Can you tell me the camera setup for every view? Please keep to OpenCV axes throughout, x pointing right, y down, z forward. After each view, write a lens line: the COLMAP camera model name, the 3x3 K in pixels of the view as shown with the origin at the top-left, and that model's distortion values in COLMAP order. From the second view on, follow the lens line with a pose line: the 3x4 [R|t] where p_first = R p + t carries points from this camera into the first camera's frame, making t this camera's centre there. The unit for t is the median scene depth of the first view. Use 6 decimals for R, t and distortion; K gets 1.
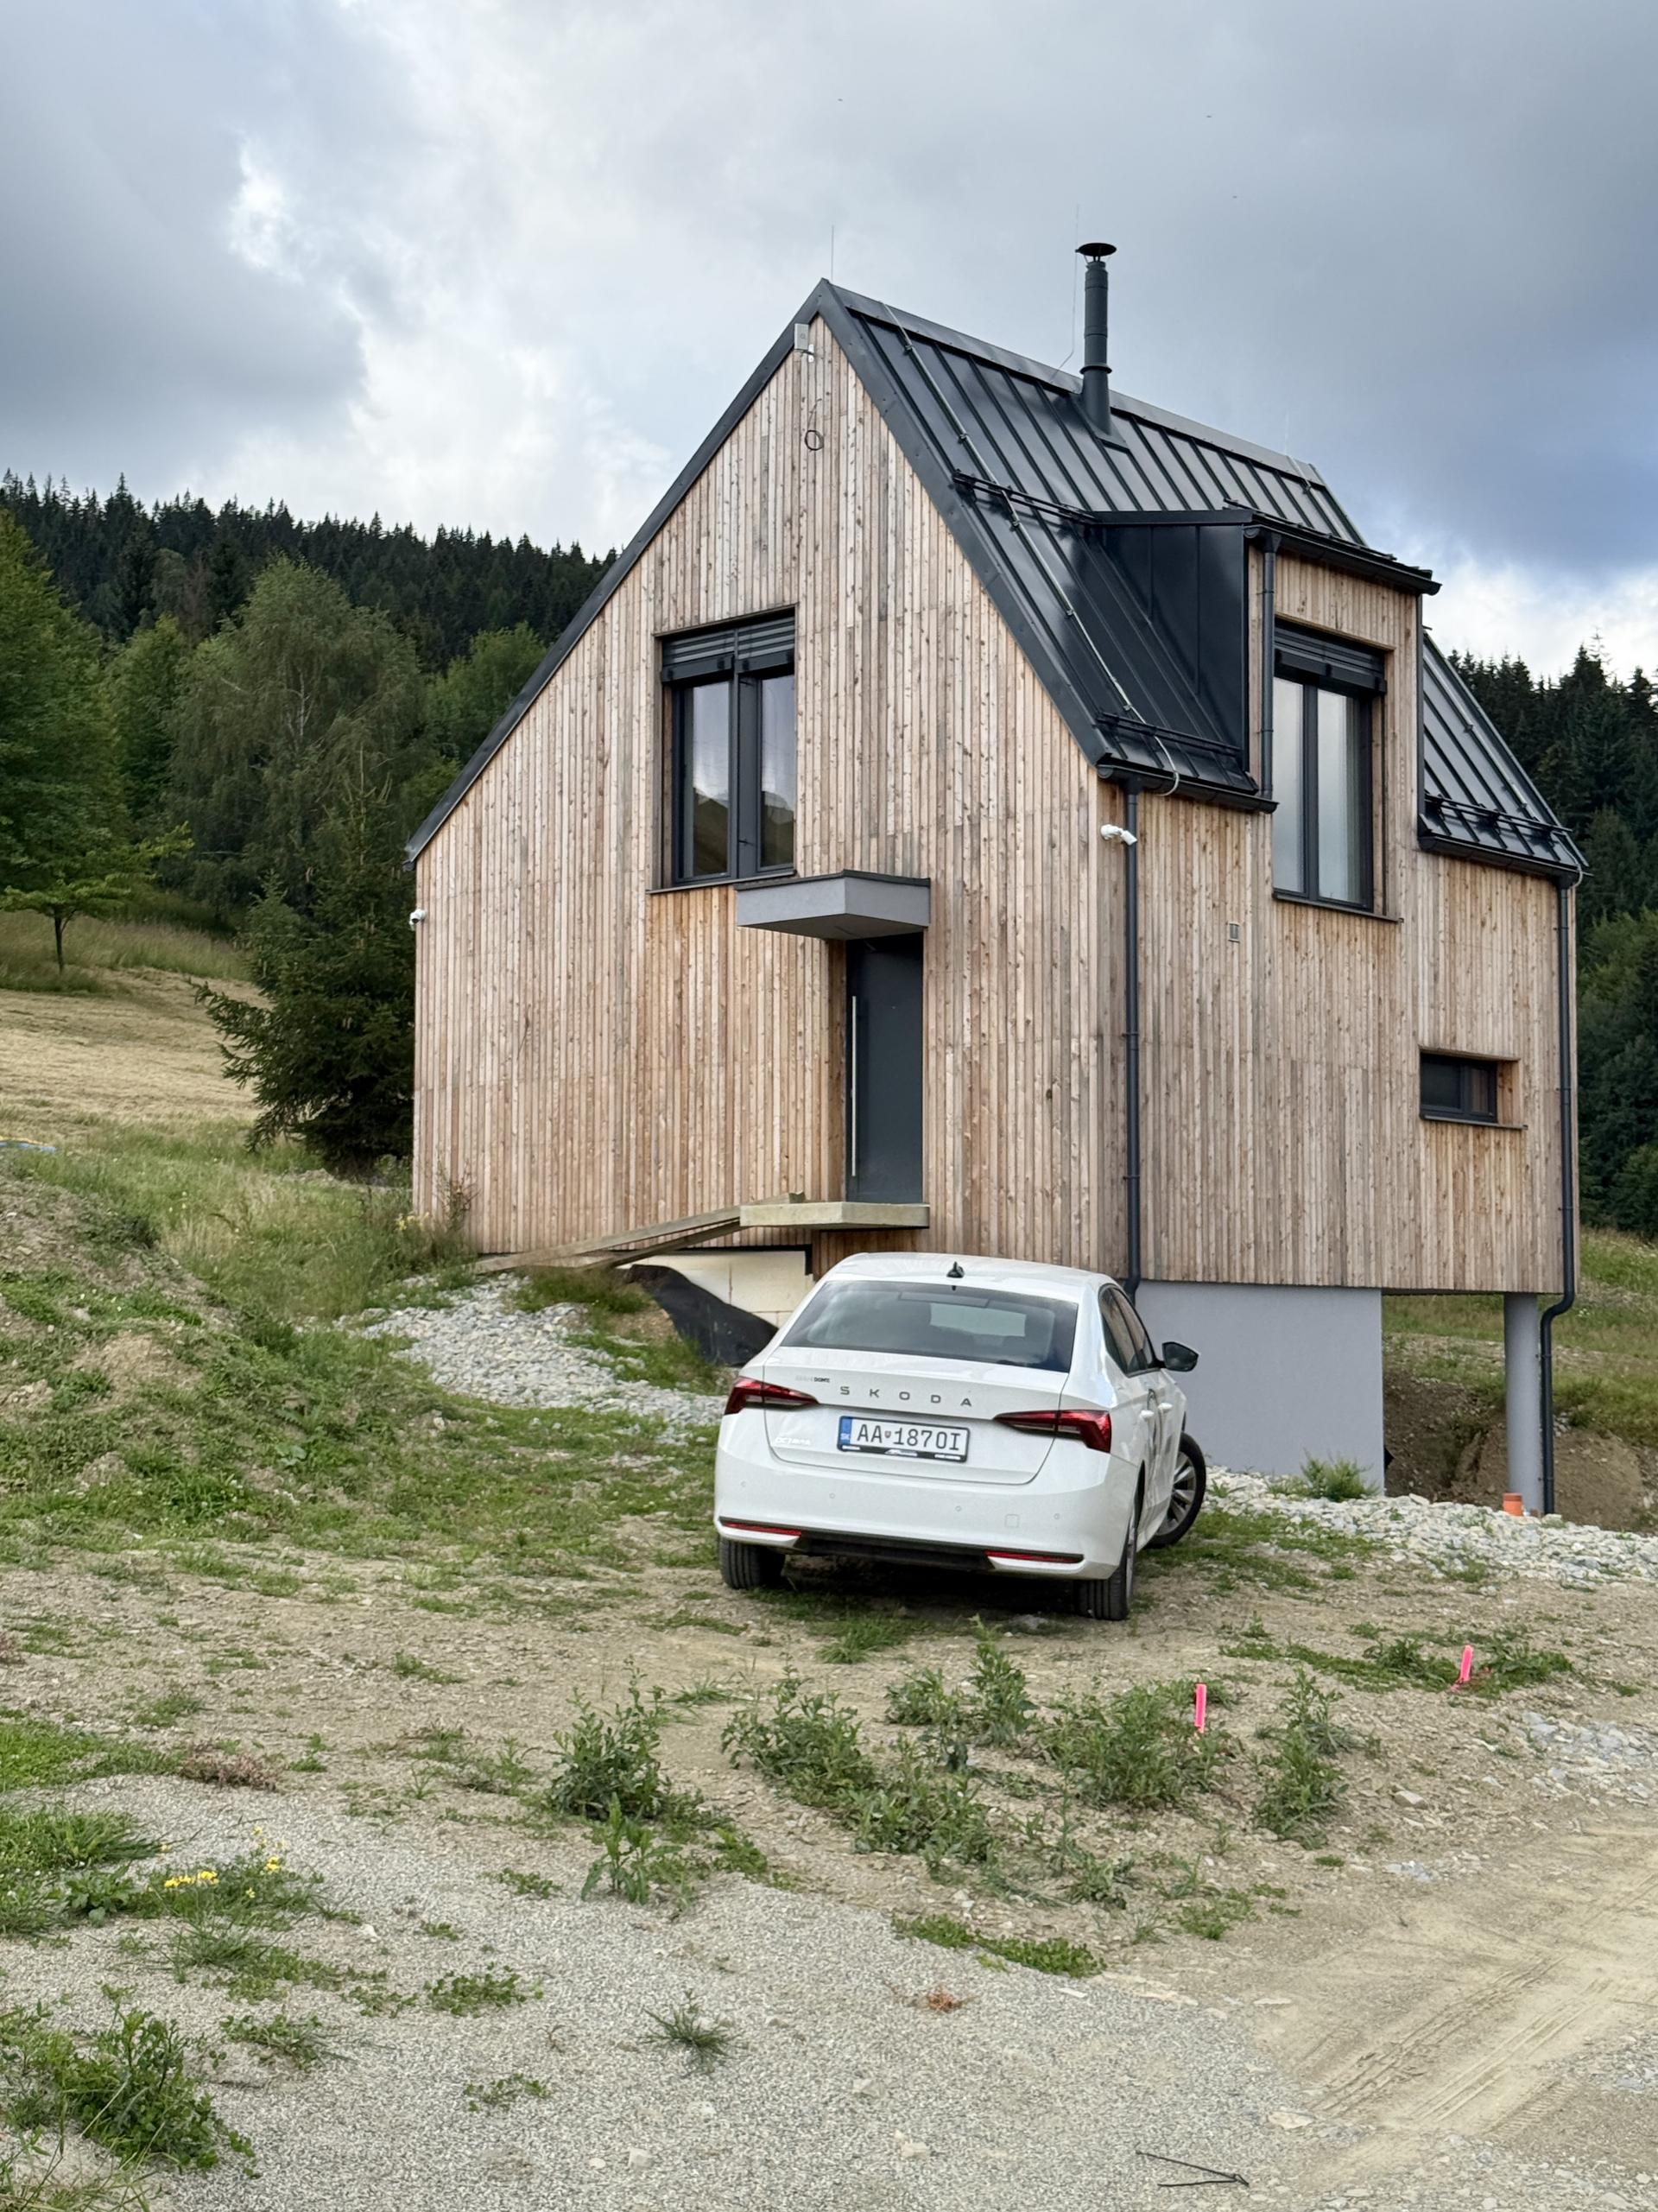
lens RADIAL K [[3055.4, 0, 827.4], [0, 3055.4, 1093.7], [0, 0, 1]] dist [0.148479, -0.030798]
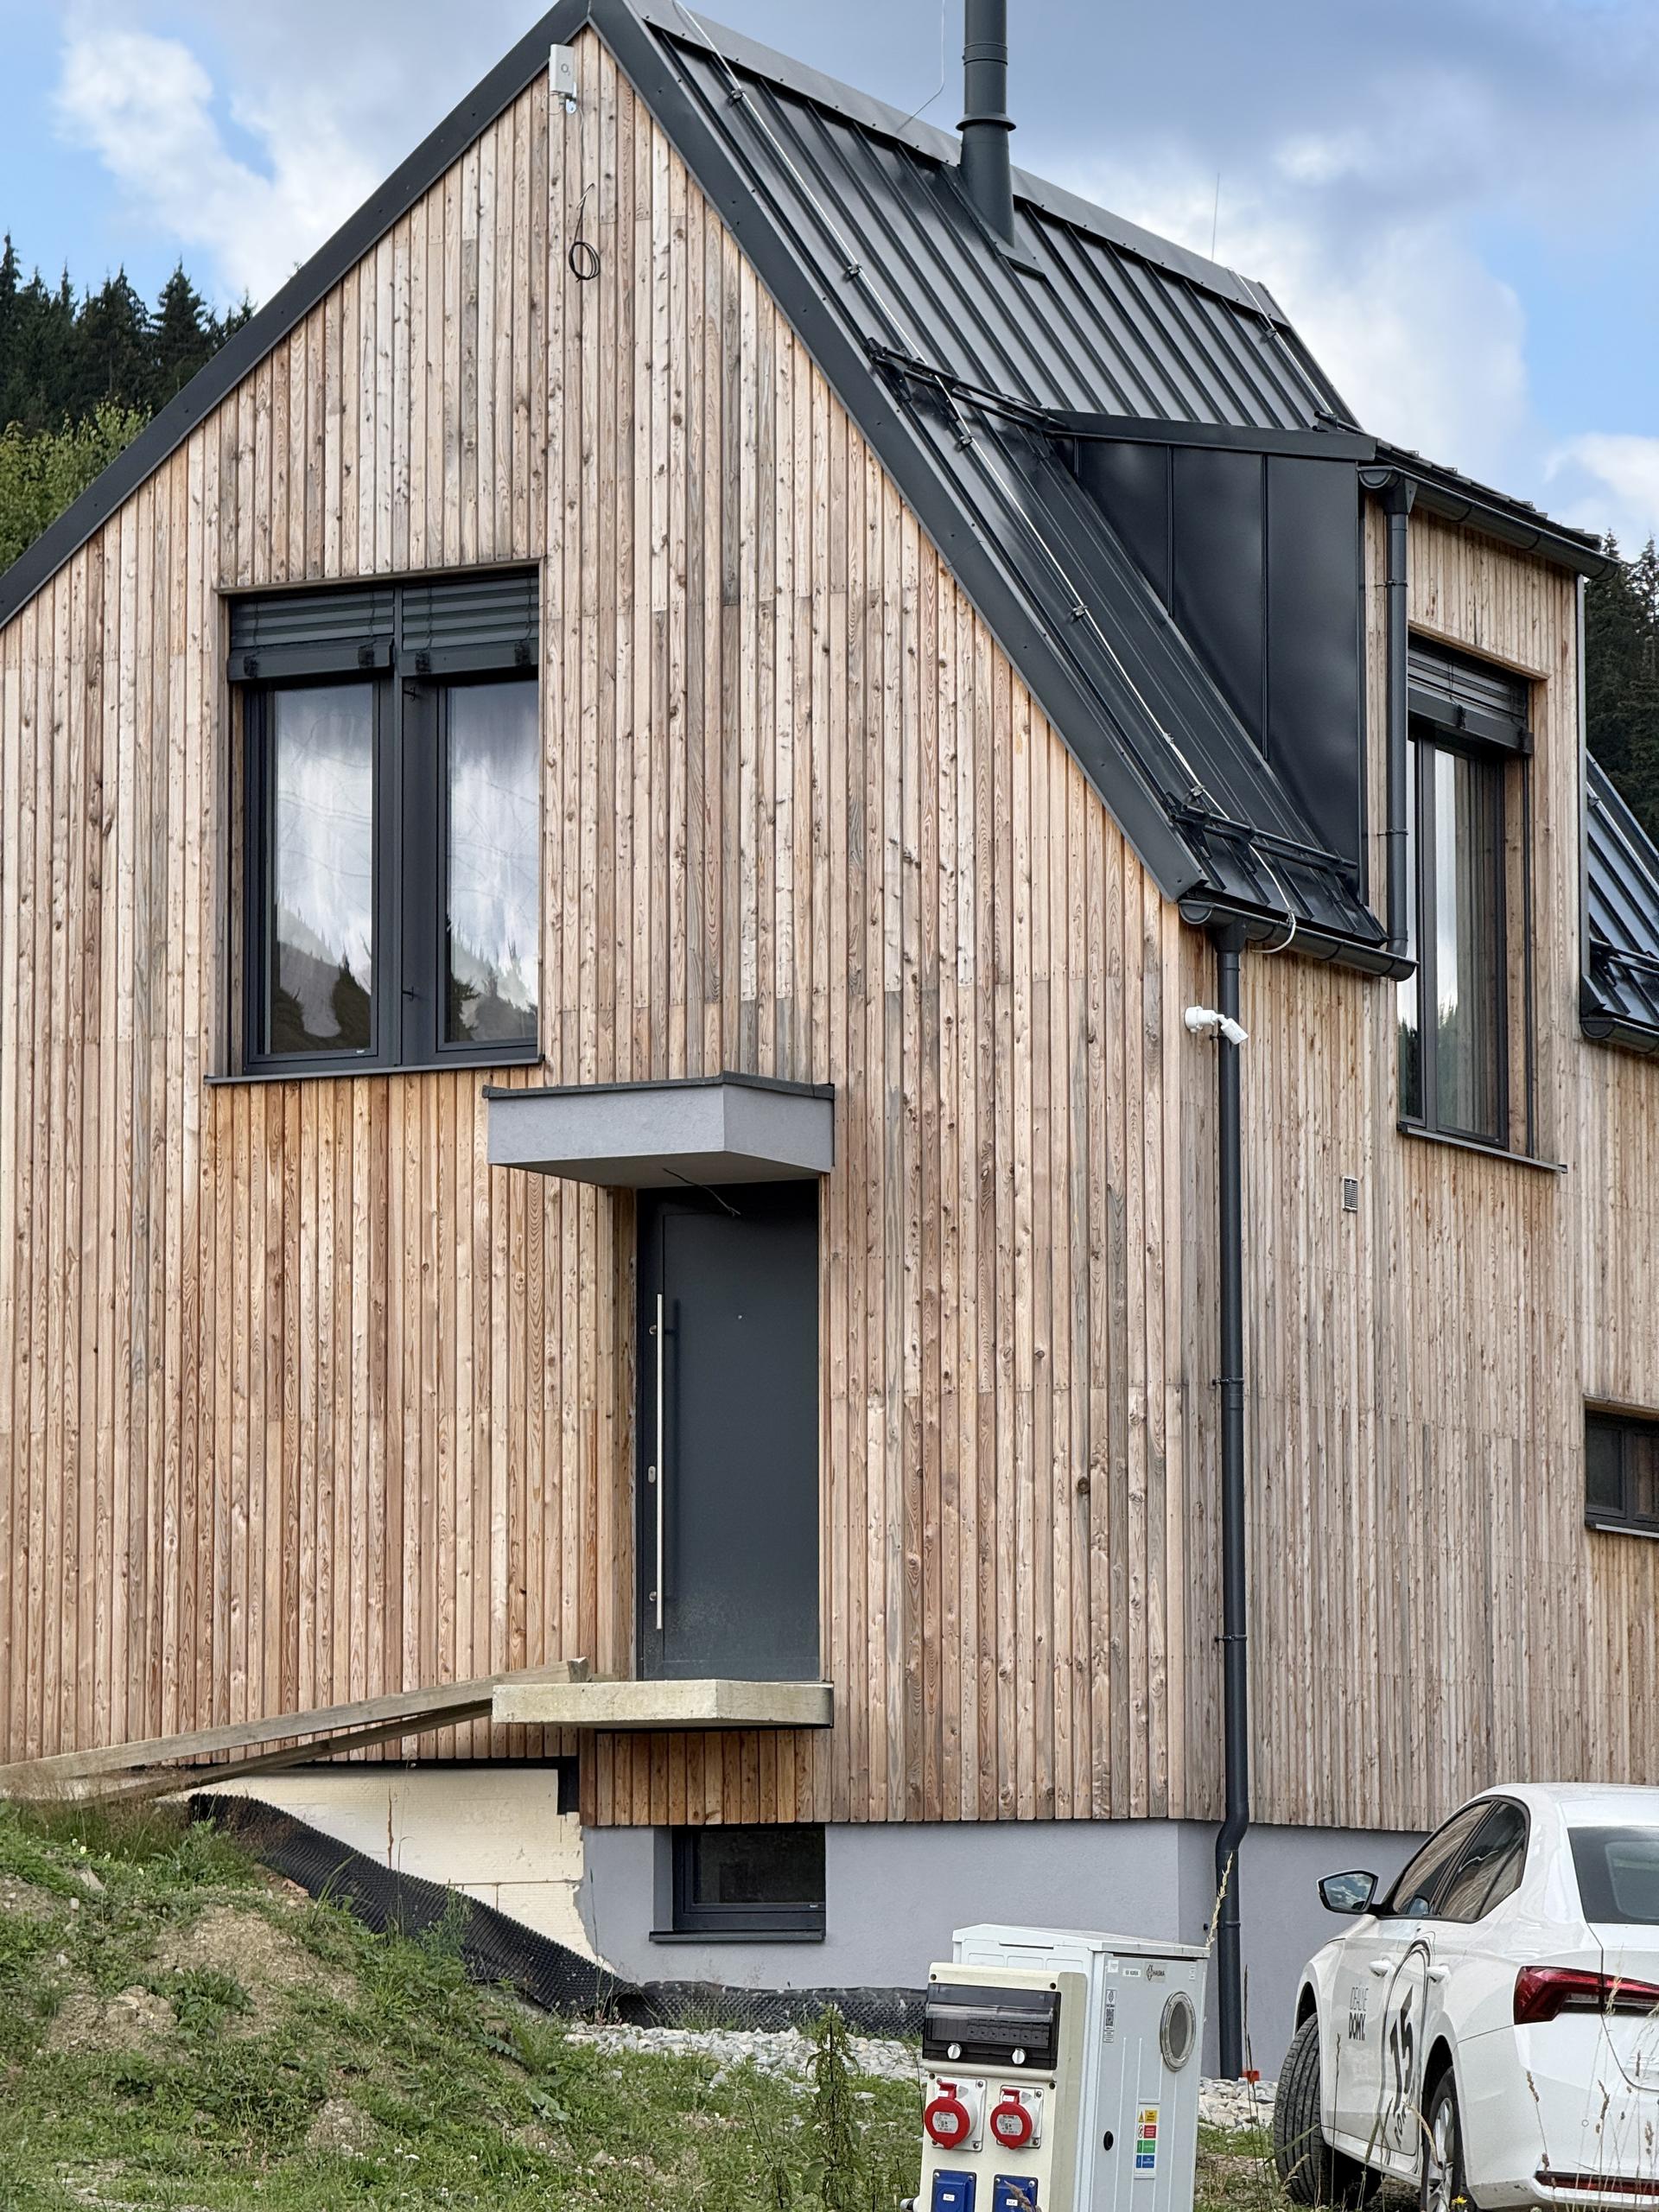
lens RADIAL K [[7590.5, 0, 830.1], [0, 7590.5, 1116.5], [0, 0, 1]] dist [0.253227, 1.530355]
pose [[0.965596, 0.024211, 0.258919, -0.309400], [-0.015995, 0.999301, -0.033790, -0.018426], [-0.259556, 0.028485, 0.965308, -0.300461]]
